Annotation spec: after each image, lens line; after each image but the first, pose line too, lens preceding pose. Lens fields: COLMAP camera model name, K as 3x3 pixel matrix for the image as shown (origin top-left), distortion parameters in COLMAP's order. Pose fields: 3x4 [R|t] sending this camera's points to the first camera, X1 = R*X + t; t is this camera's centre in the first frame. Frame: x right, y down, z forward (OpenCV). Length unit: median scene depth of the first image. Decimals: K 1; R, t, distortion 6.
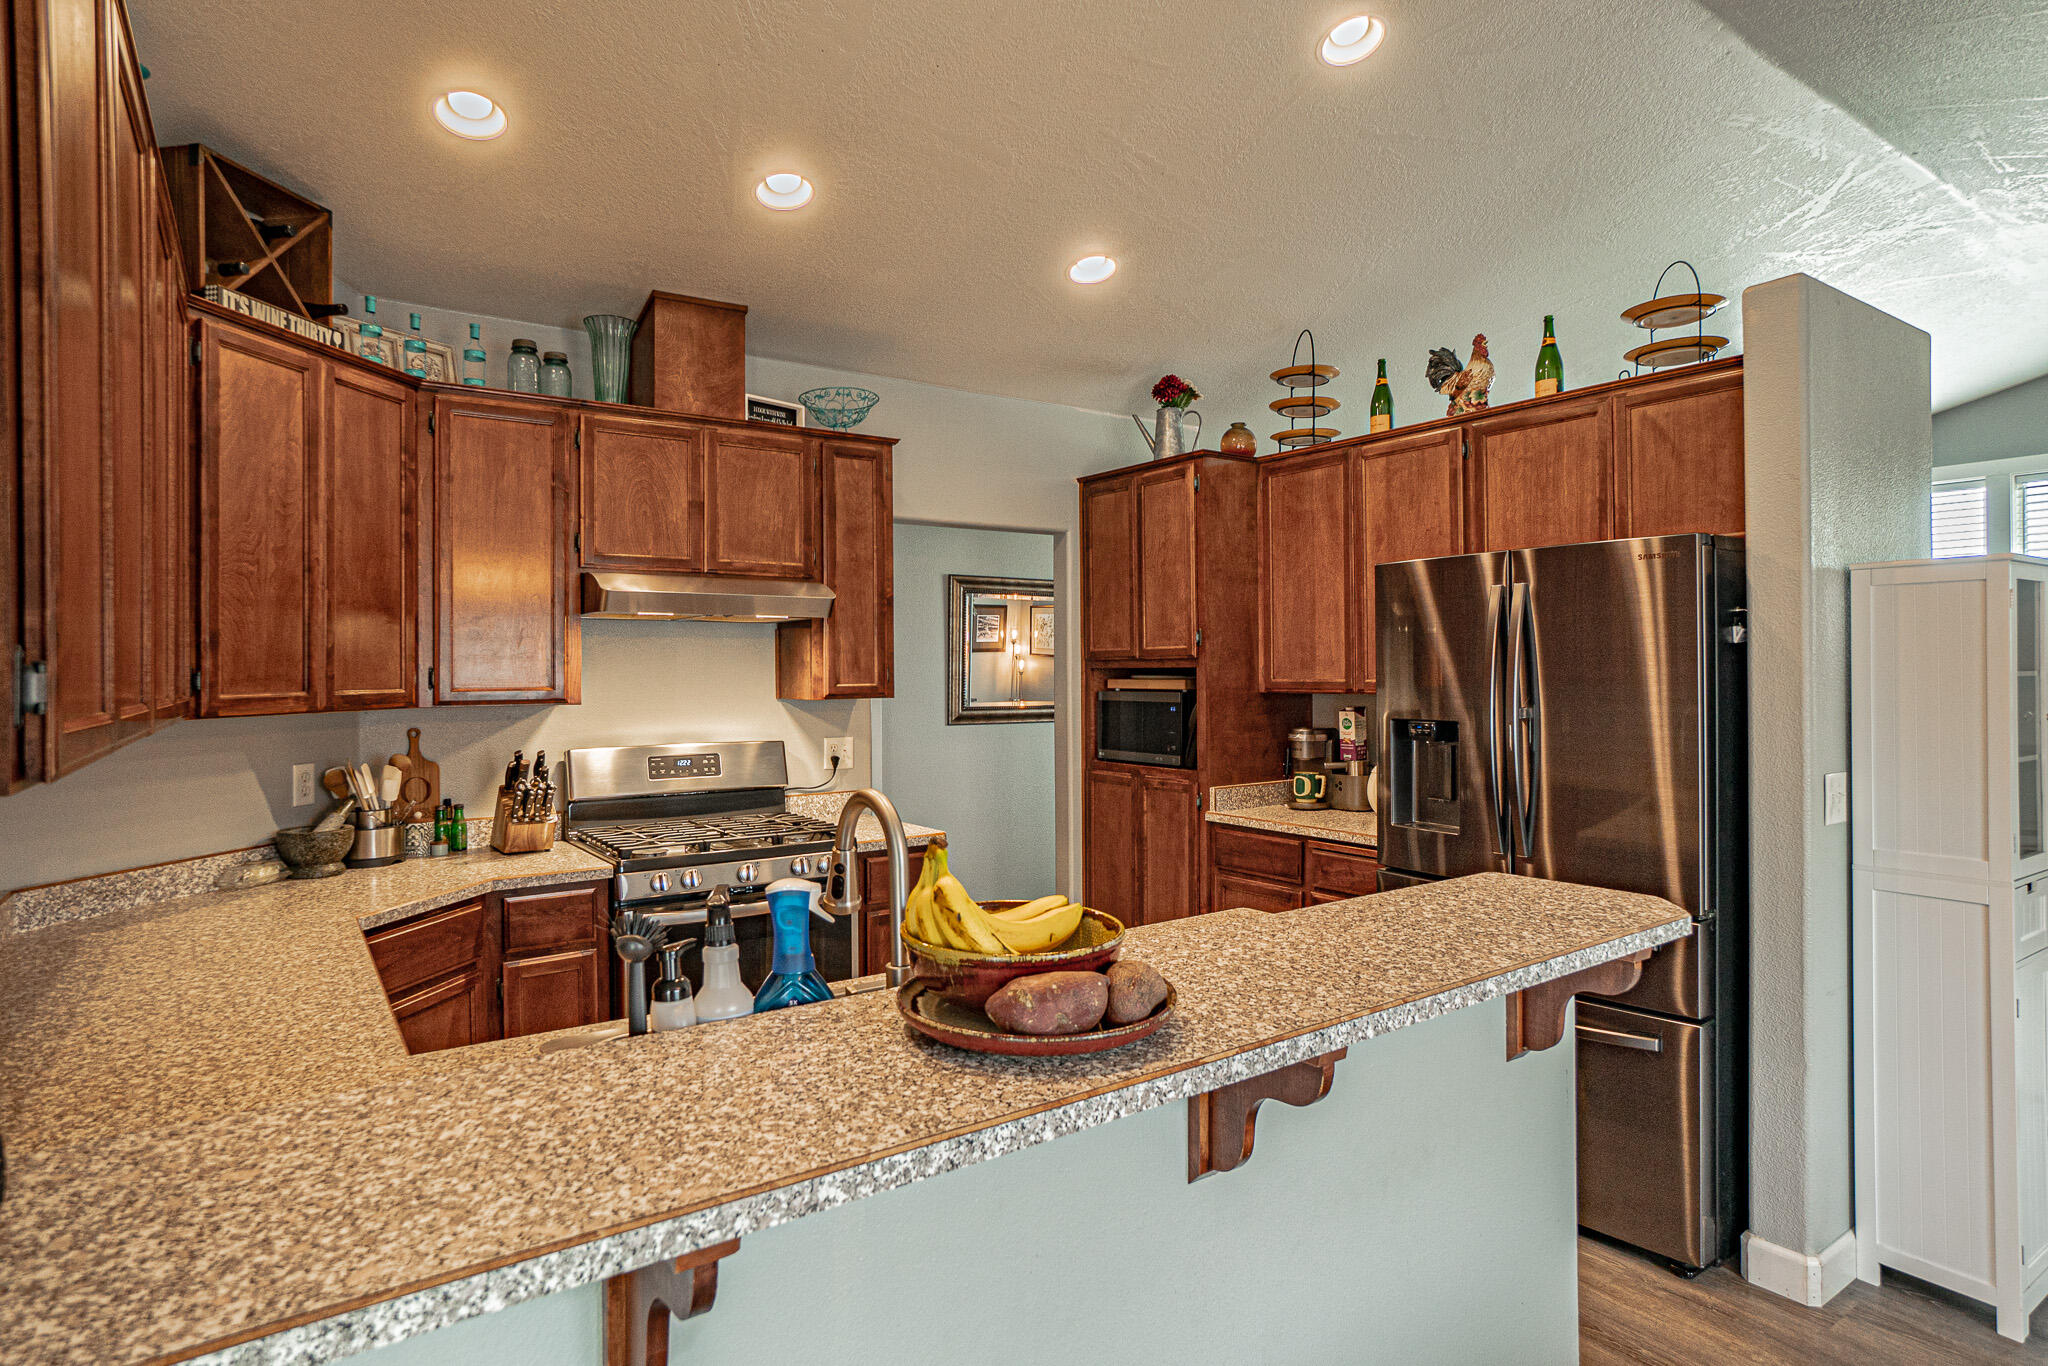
lens RADIAL K [[1086.6, 0, 1051.2], [0, 1086.6, 671.9], [0, 0, 1]] dist [-0.014997, 0.014015]
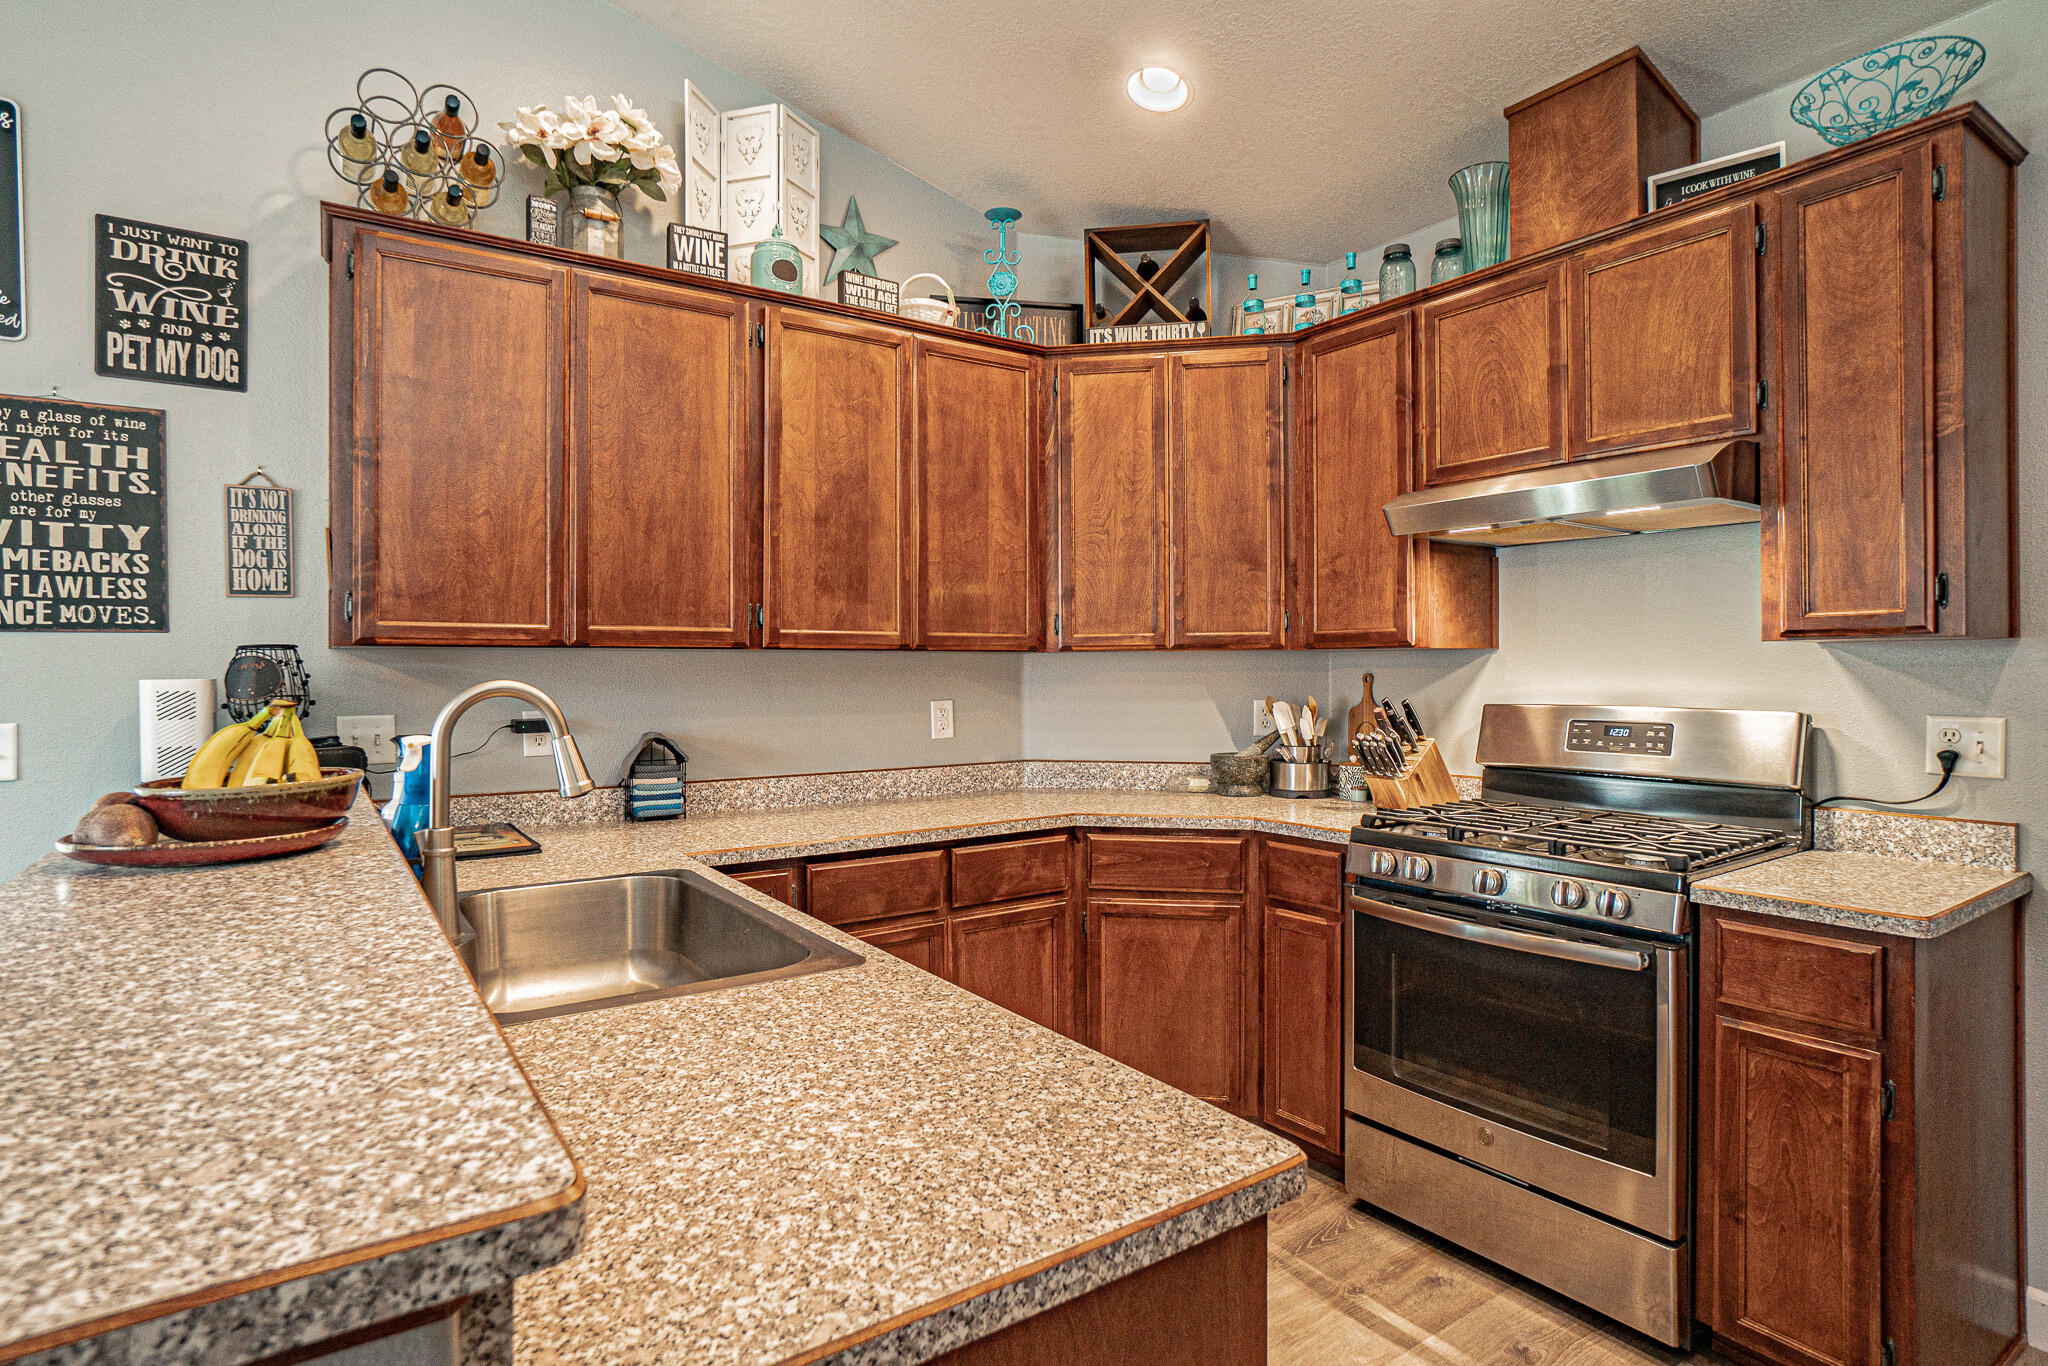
lens RADIAL K [[1086.6, 0, 1051.2], [0, 1086.6, 671.9], [0, 0, 1]] dist [-0.014997, 0.014015]
pose [[-0.008360, 0.007479, -0.999937, 0.428728], [0.003734, 0.999965, 0.007448, 0.042551], [0.999958, -0.003671, -0.008388, 0.723135]]
